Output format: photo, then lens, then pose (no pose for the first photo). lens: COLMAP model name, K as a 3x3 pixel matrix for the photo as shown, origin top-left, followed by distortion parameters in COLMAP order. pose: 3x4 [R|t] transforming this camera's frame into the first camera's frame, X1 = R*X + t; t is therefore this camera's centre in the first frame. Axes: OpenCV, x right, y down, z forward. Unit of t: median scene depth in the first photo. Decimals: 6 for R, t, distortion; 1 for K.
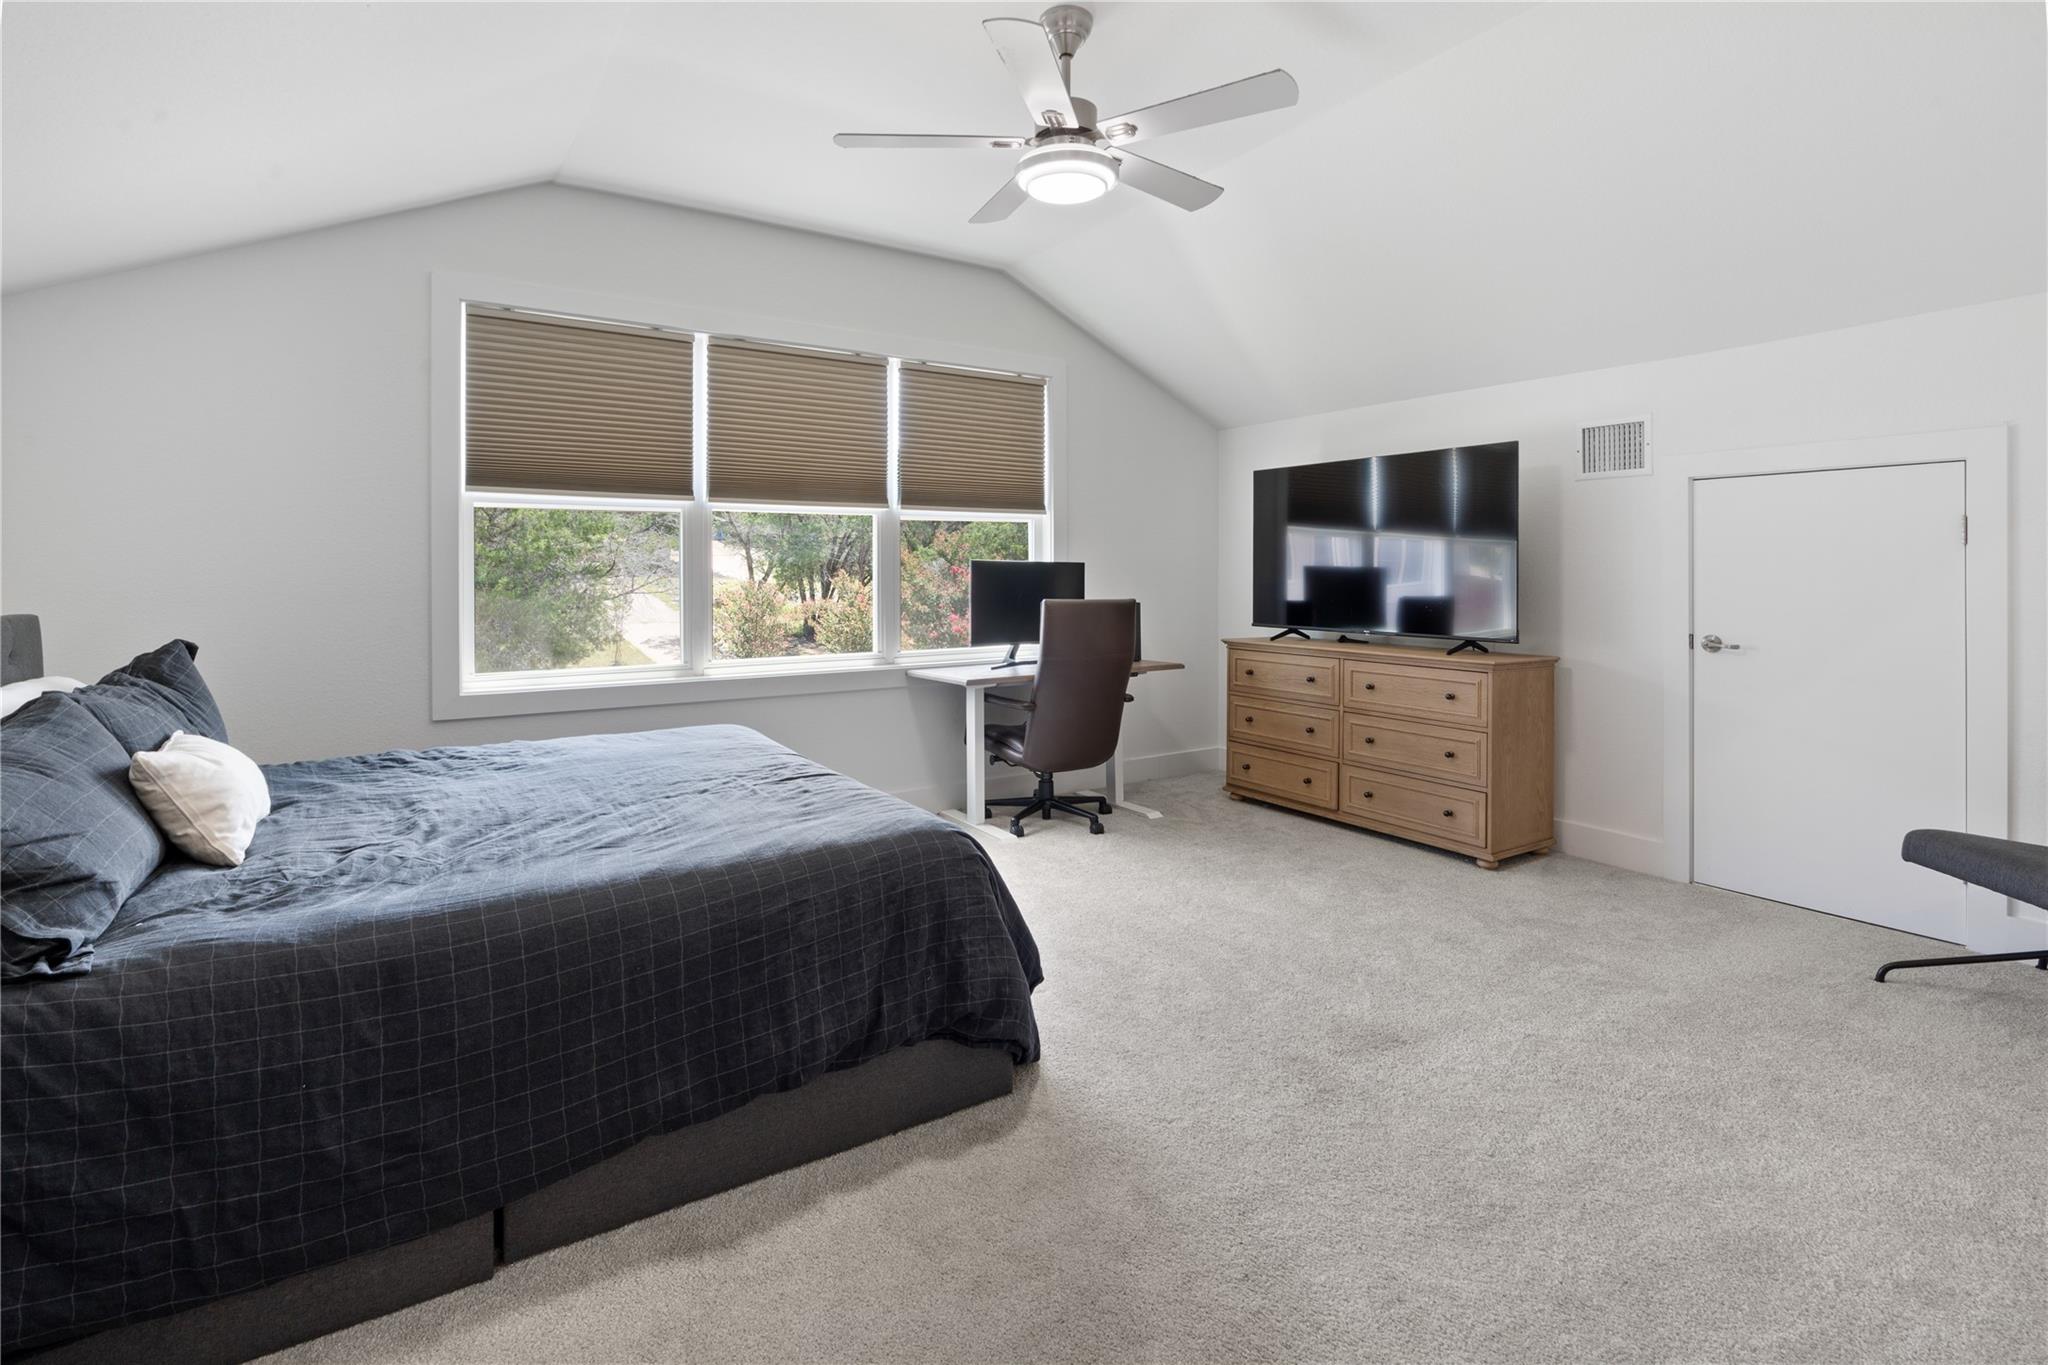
lens RADIAL K [[943.9, 0, 1021.3], [0, 943.9, 669.2], [0, 0, 1]] dist [0.000015, 0.000092]
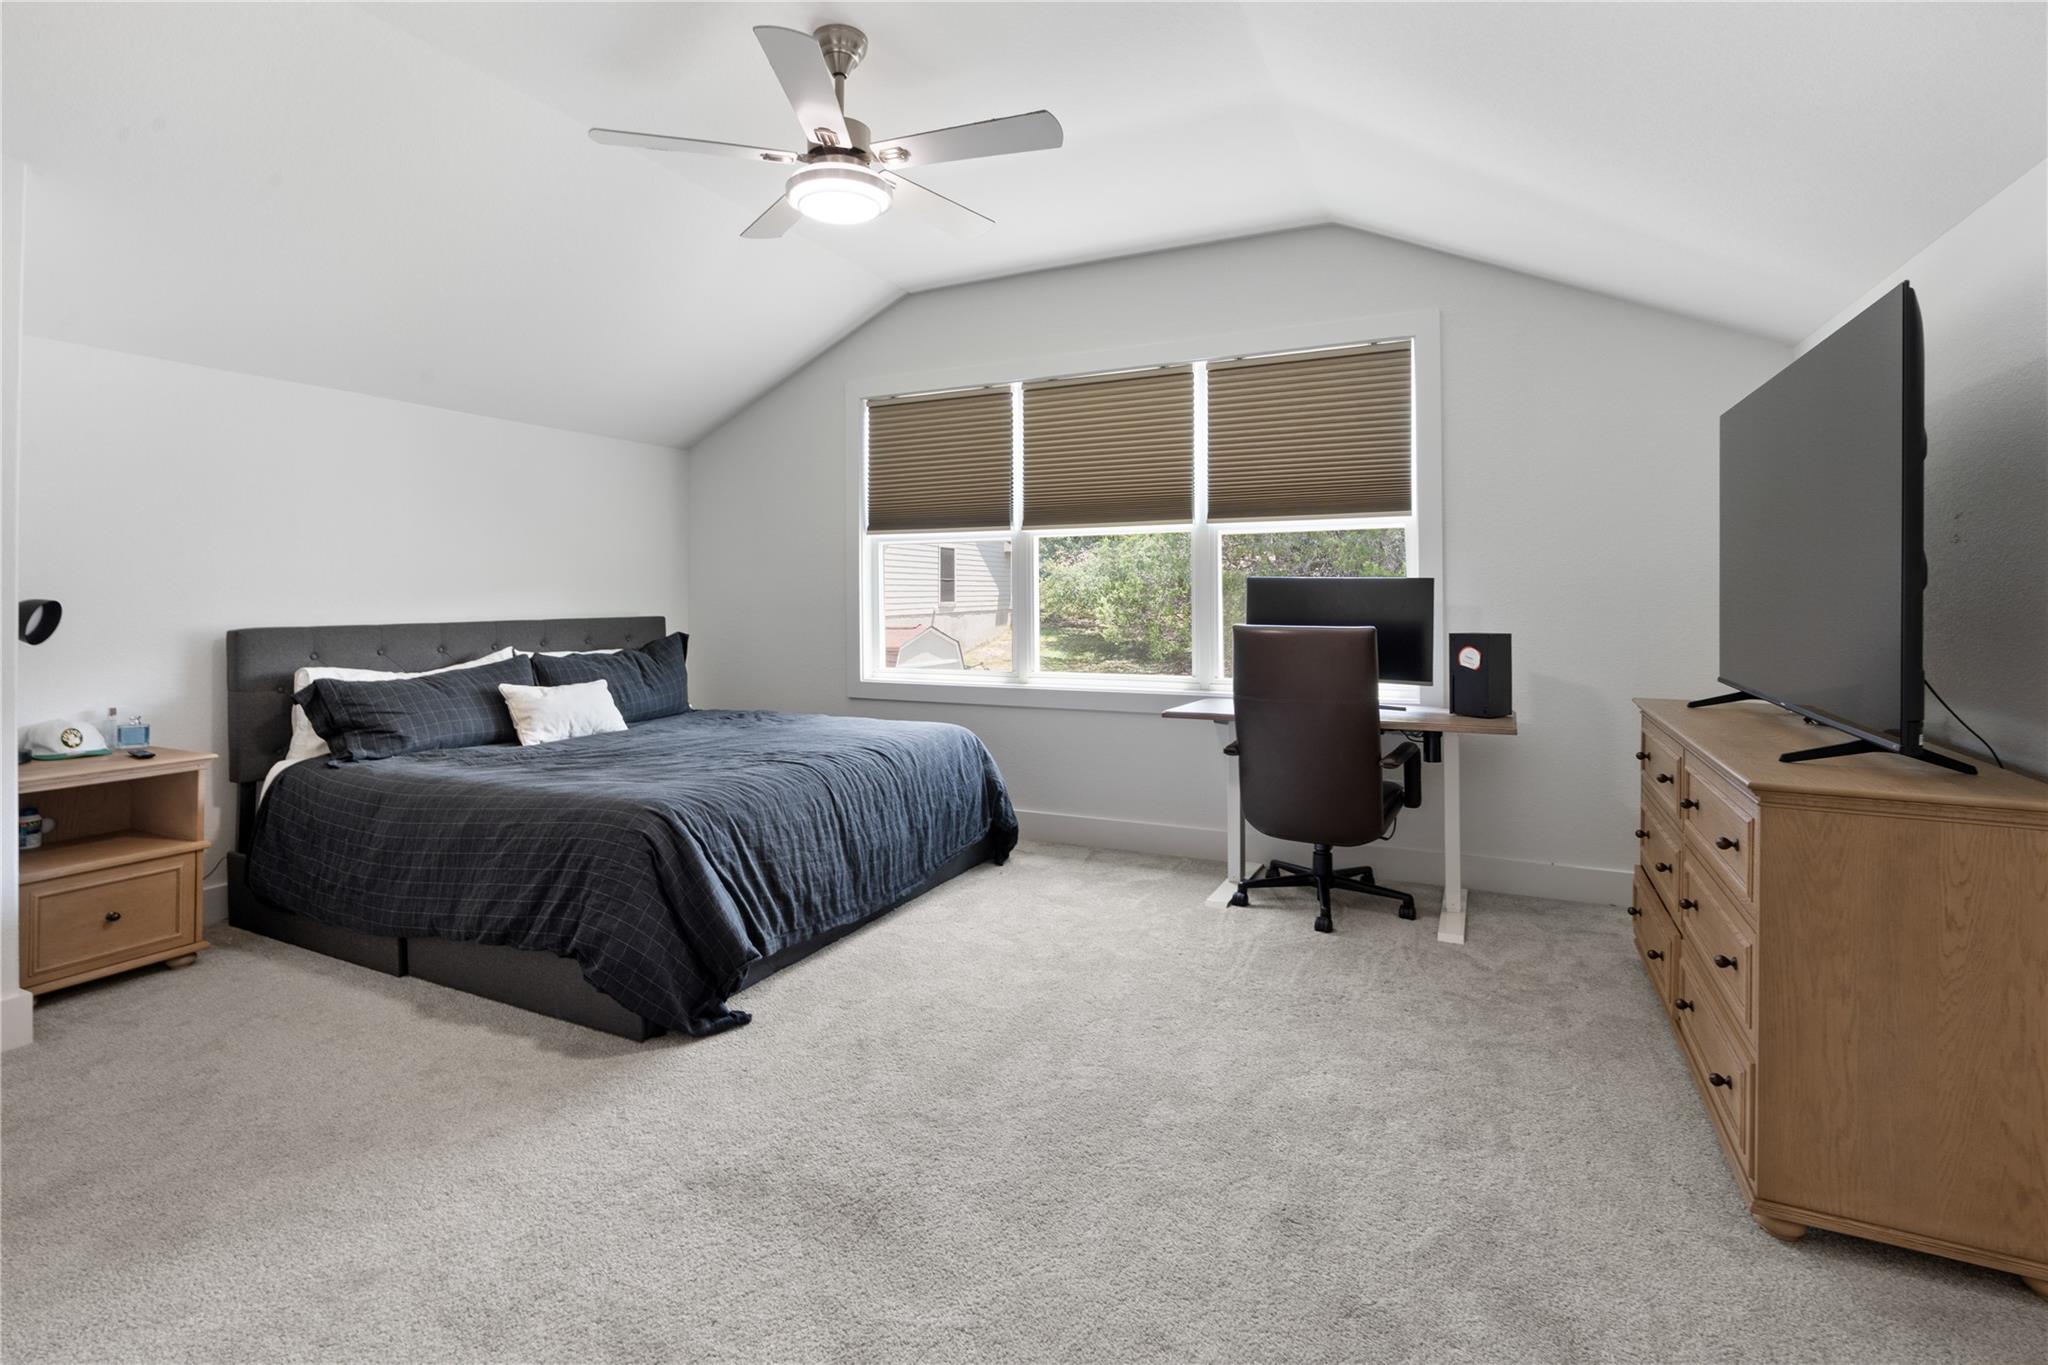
lens RADIAL K [[940.7, 0, 1024.0], [0, 940.7, 682.5], [0, 0, 1]] dist [-0.000305, -0.000029]
pose [[0.527130, 0.080149, -0.845997, 0.616870], [-0.082881, 0.995645, 0.042684, -0.042397], [0.845733, 0.047617, 0.531477, 0.396752]]
